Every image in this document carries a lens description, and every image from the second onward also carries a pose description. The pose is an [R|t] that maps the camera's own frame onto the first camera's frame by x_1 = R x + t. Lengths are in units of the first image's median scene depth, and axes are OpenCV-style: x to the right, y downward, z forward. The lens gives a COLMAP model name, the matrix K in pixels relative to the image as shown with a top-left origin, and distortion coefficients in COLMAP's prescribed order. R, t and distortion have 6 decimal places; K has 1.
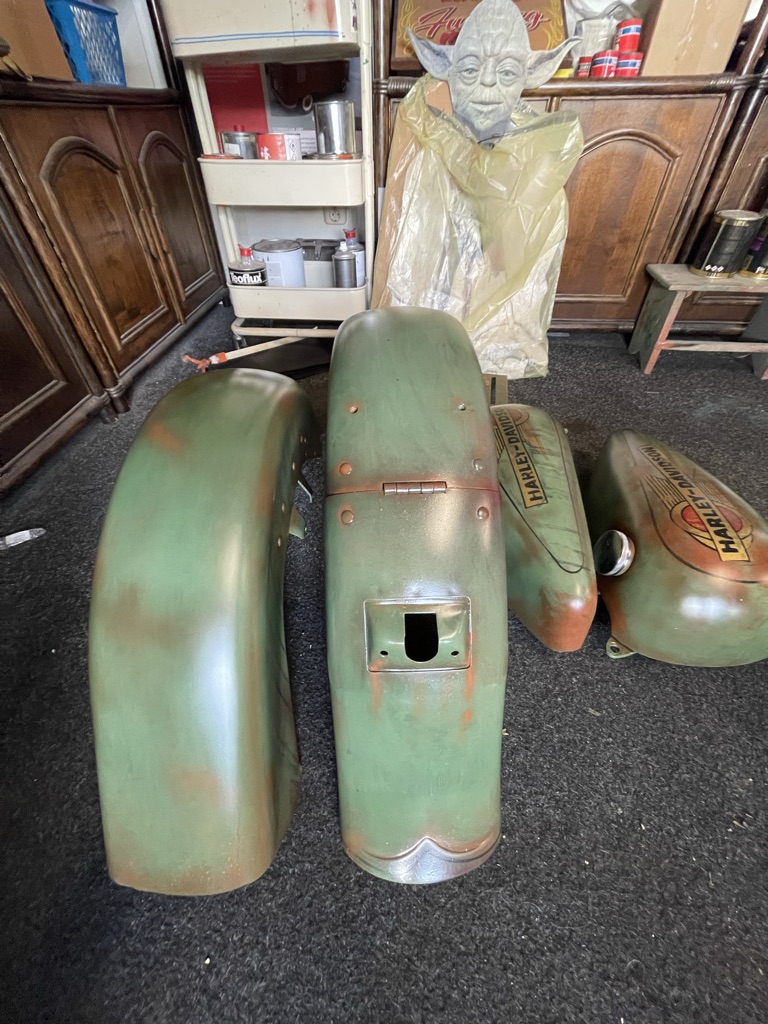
lens RADIAL K [[412.5, 0, 382.4], [0, 412.5, 511.3], [0, 0, 1]] dist [-0.012807, 0.006804]
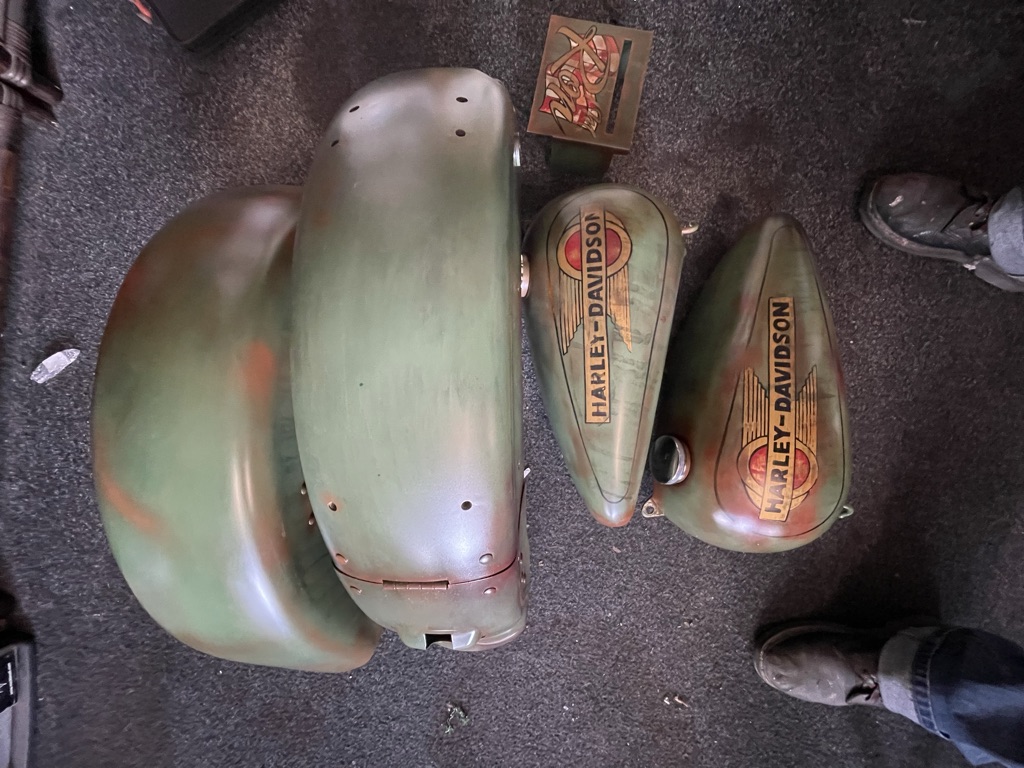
lens RADIAL K [[412.5, 0, 510.1], [0, 412.5, 387.8], [0, 0, 1]] dist [-0.012807, 0.006804]
pose [[0.999428, 0.001848, -0.033771, 0.136226], [0.022790, 0.700996, 0.712801, -0.435752], [0.024990, -0.713163, 0.700553, 0.271033]]
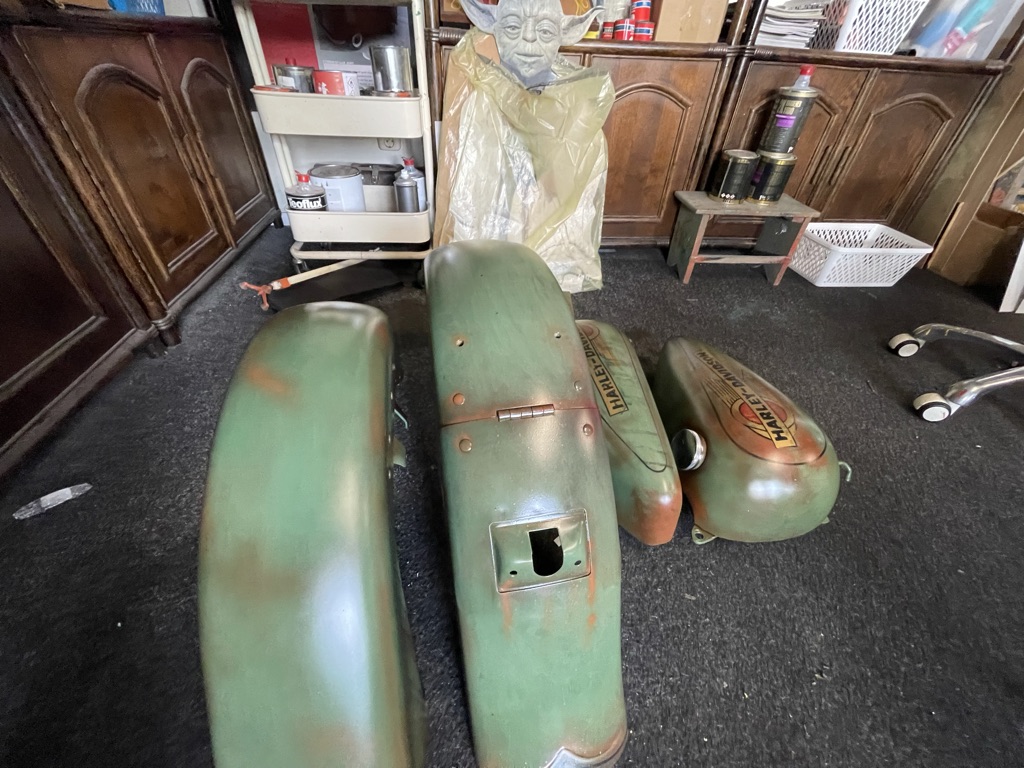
lens RADIAL K [[412.5, 0, 510.1], [0, 412.5, 387.8], [0, 0, 1]] dist [-0.012807, 0.006804]
pose [[0.983075, -0.076784, 0.166338, -0.057230], [0.088323, 0.994090, -0.063115, -0.023511], [-0.160509, 0.076738, 0.984047, -0.028205]]
